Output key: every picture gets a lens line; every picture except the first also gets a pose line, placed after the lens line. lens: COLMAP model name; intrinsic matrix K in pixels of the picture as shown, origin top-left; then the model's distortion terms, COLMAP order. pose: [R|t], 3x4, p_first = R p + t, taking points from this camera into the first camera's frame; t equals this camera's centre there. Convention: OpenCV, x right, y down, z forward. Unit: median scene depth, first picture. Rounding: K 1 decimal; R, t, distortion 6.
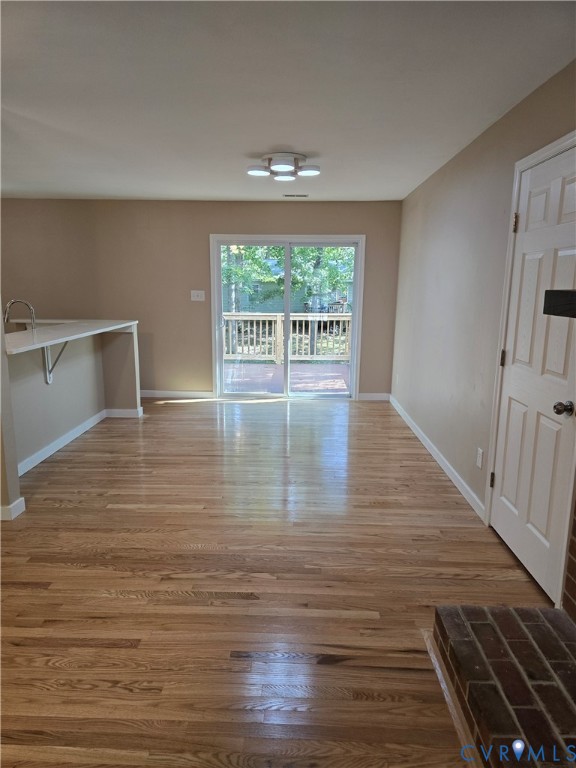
lens RADIAL K [[511.7, 0, 277.1], [0, 511.7, 385.8], [0, 0, 1]] dist [0.066406, -0.057077]
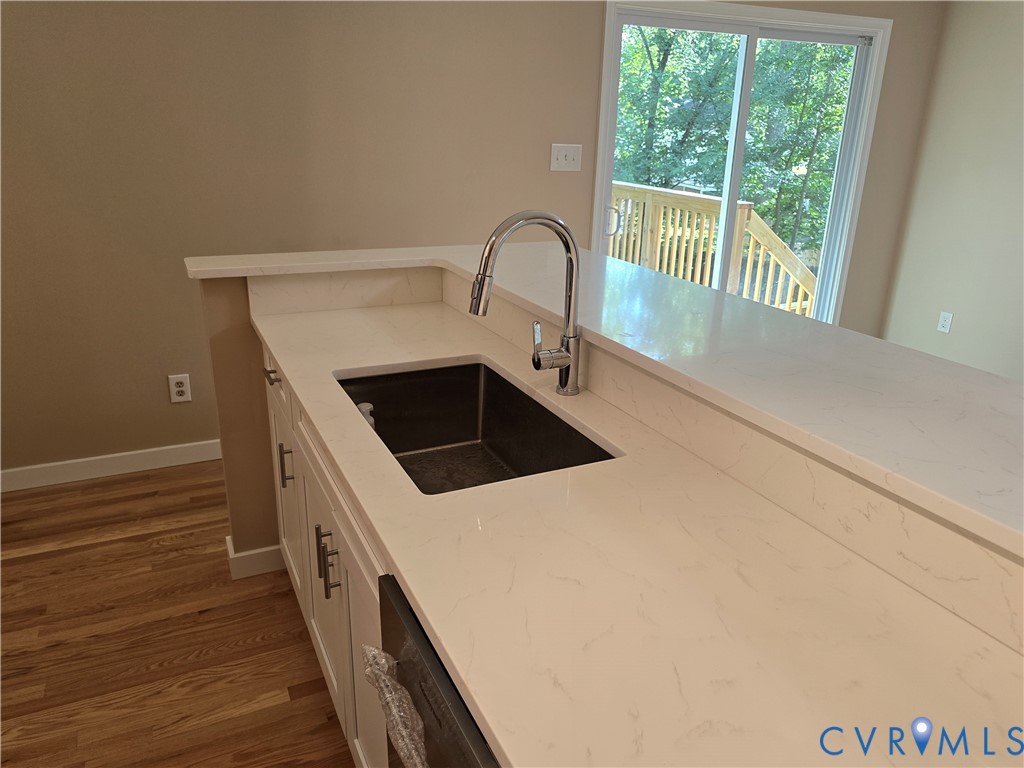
lens RADIAL K [[751.5, 0, 517.0], [0, 751.5, 381.4], [0, 0, 1]] dist [0.061225, -0.060368]
pose [[0.884382, -0.141103, 0.444925, -0.696242], [0.074956, 0.983774, 0.163002, -0.154187], [-0.460706, -0.110806, 0.880609, 0.726527]]
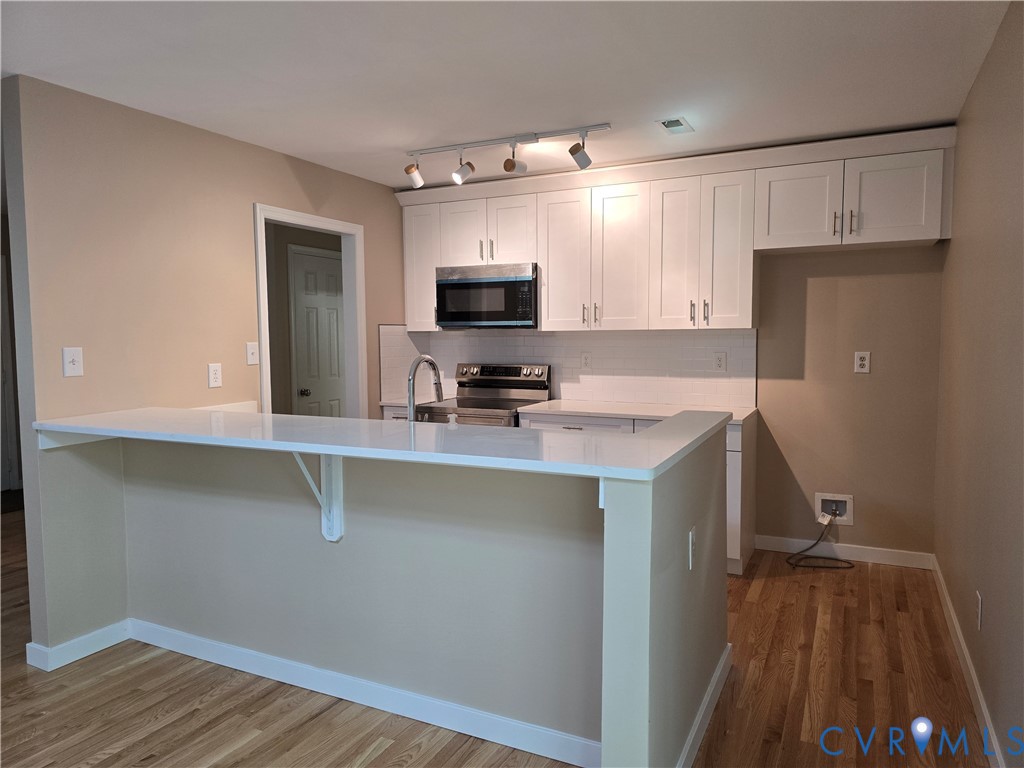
lens RADIAL K [[682.3, 0, 512.0], [0, 682.3, 384.0], [0, 0, 1]] dist [0.055577, -0.039101]
pose [[-0.413874, 0.063886, -0.908090, 0.026610], [-0.170616, 0.974414, 0.146313, -0.255203], [0.894203, 0.215490, -0.392385, 1.373580]]
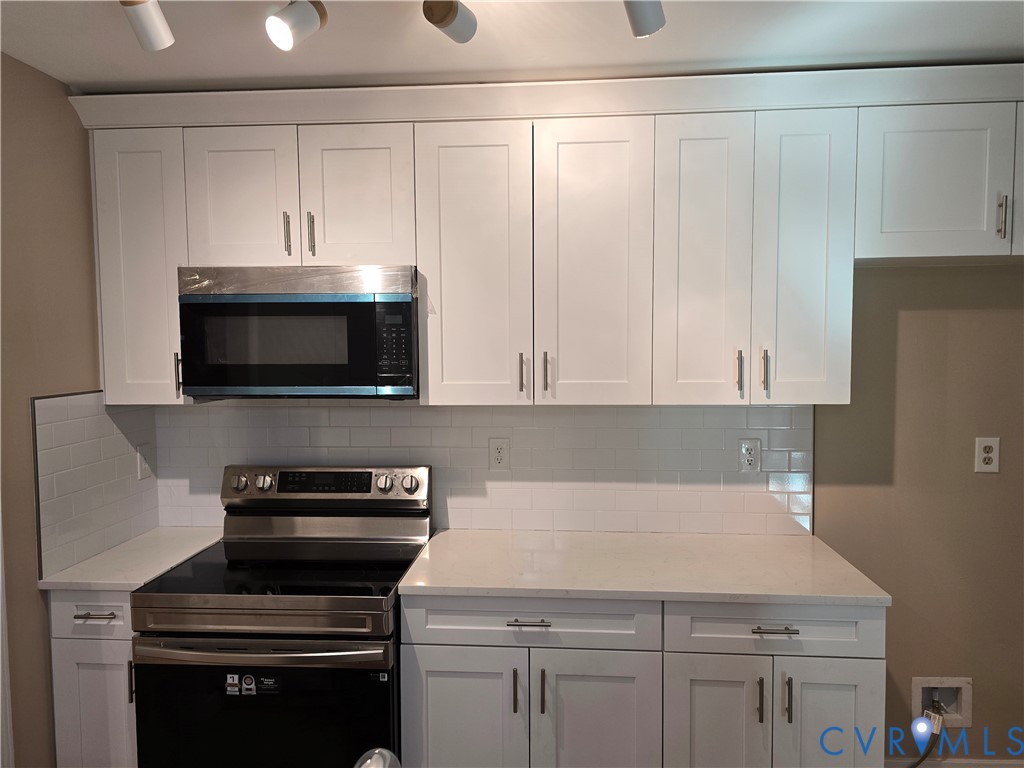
lens RADIAL K [[751.5, 0, 517.0], [0, 751.5, 381.4], [0, 0, 1]] dist [0.061225, -0.060368]
pose [[-0.043663, 0.046972, -0.997941, -0.393920], [-0.184271, 0.981377, 0.054254, -0.249603], [0.981905, 0.186260, -0.034195, 1.064357]]
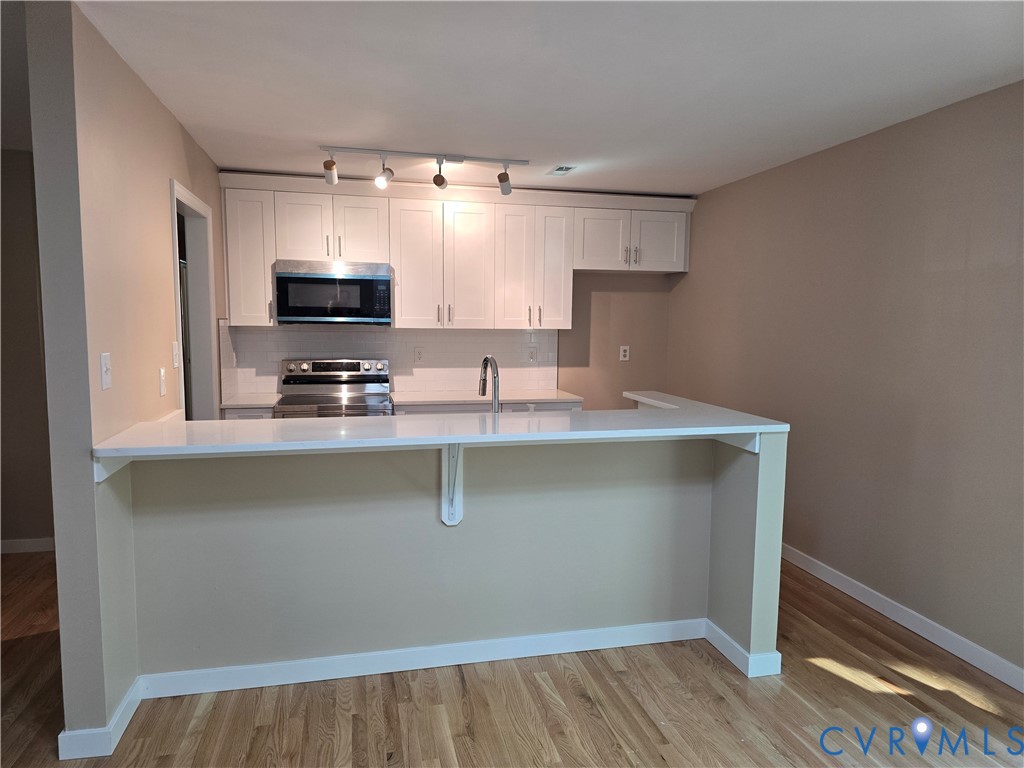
lens RADIAL K [[682.3, 0, 511.0], [0, 682.3, 394.7], [0, 0, 1]] dist [0.066406, -0.057077]
pose [[0.260397, 0.099191, -0.960393, 0.192688], [-0.192958, 0.979988, 0.048897, -0.172669], [0.946023, 0.172583, 0.274326, 0.872037]]
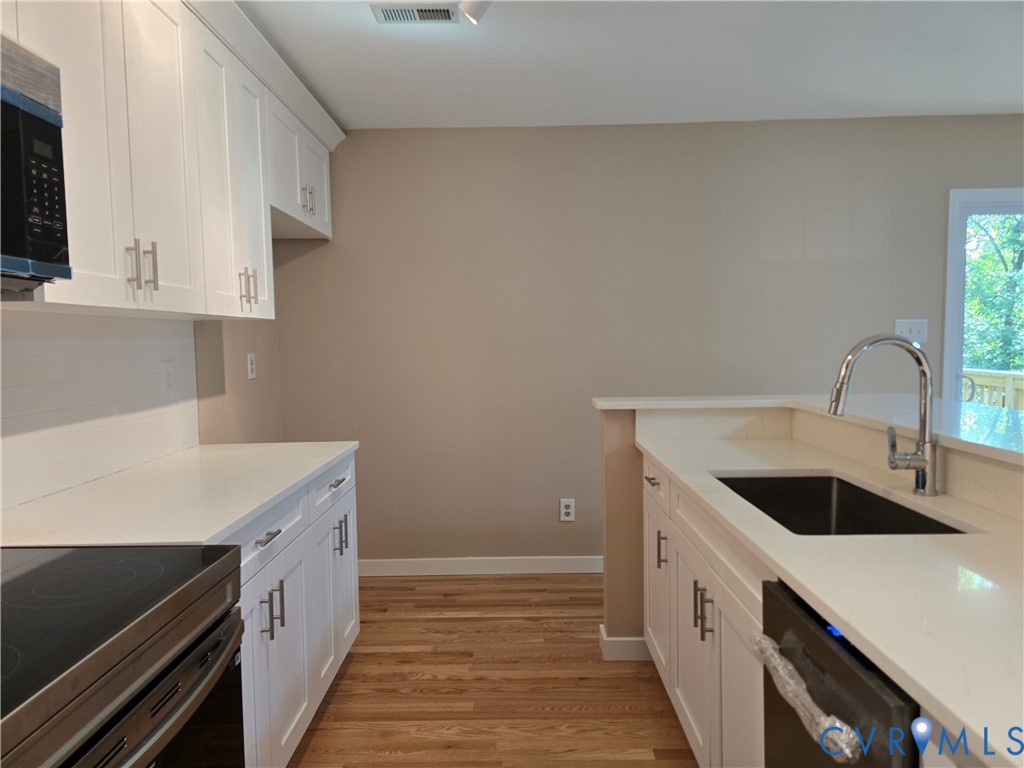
lens RADIAL K [[682.3, 0, 512.0], [0, 682.3, 384.0], [0, 0, 1]] dist [0.055577, -0.039101]
pose [[0.999158, -0.028005, 0.029980, -0.749754], [0.031586, 0.991460, -0.126531, -0.102010], [-0.026180, 0.127372, 0.991509, 0.657326]]
